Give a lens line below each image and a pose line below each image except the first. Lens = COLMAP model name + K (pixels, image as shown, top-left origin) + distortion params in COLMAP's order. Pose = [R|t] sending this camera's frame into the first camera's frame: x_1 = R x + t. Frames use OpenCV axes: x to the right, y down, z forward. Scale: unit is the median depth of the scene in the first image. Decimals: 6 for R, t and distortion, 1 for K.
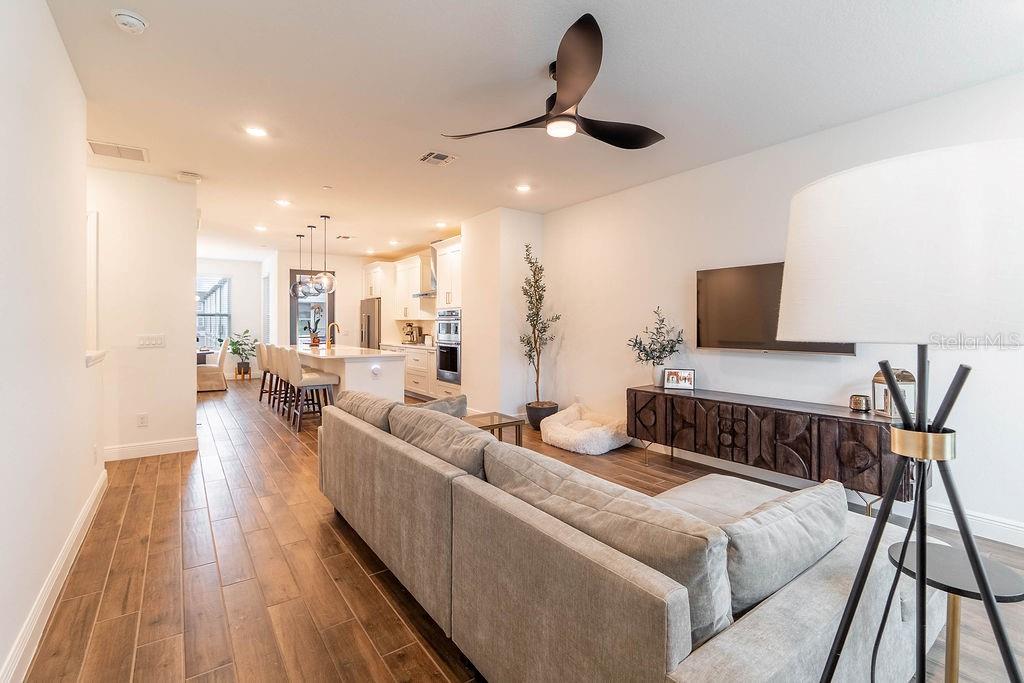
lens RADIAL K [[472.2, 0, 515.3], [0, 472.2, 324.6], [0, 0, 1]] dist [0.000825, -0.000070]
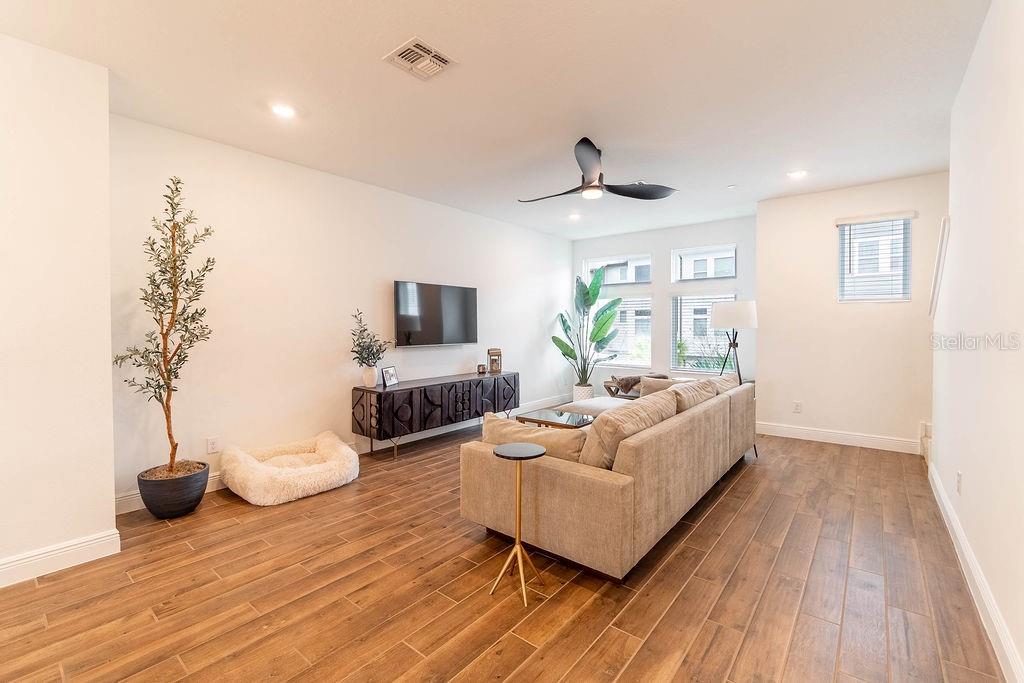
lens RADIAL K [[437.8, 0, 516.2], [0, 437.8, 334.2], [0, 0, 1]] dist [-0.000076, 0.000039]
pose [[-0.264200, -0.015933, 0.964336, -0.516695], [0.003820, 0.999838, 0.017566, -0.000664], [-0.964460, 0.008325, -0.264097, 0.702142]]
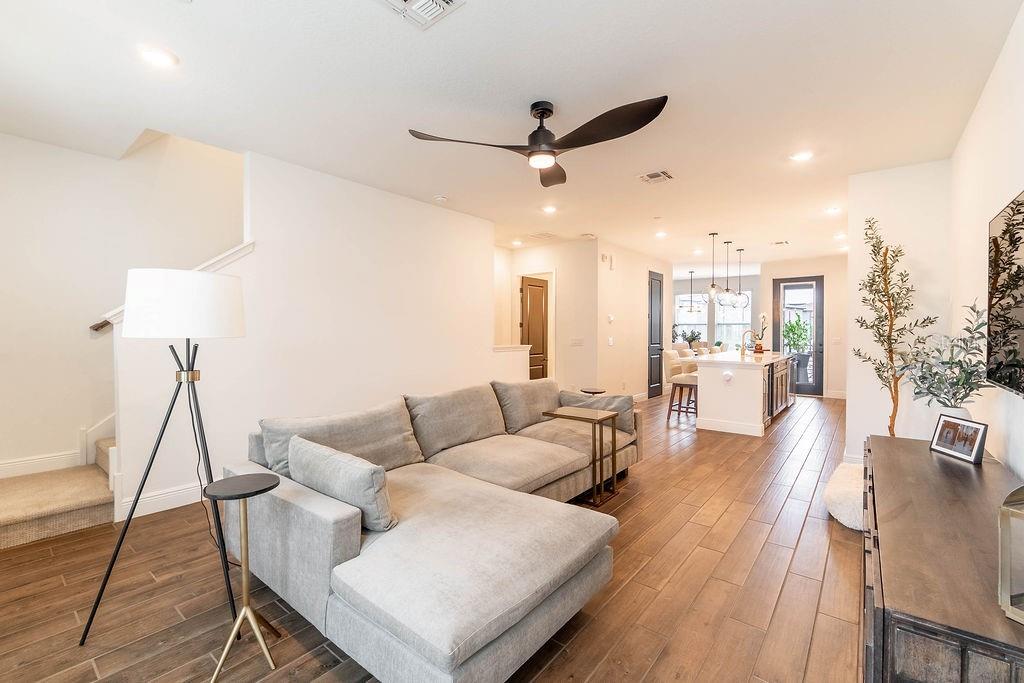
lens RADIAL K [[437.8, 0, 516.2], [0, 437.8, 334.2], [0, 0, 1]] dist [-0.000076, 0.000039]
pose [[0.267288, 0.002747, -0.963613, 0.494759], [-0.000171, 0.999996, 0.002803, 0.002360], [0.963617, -0.000585, 0.267288, 0.301061]]
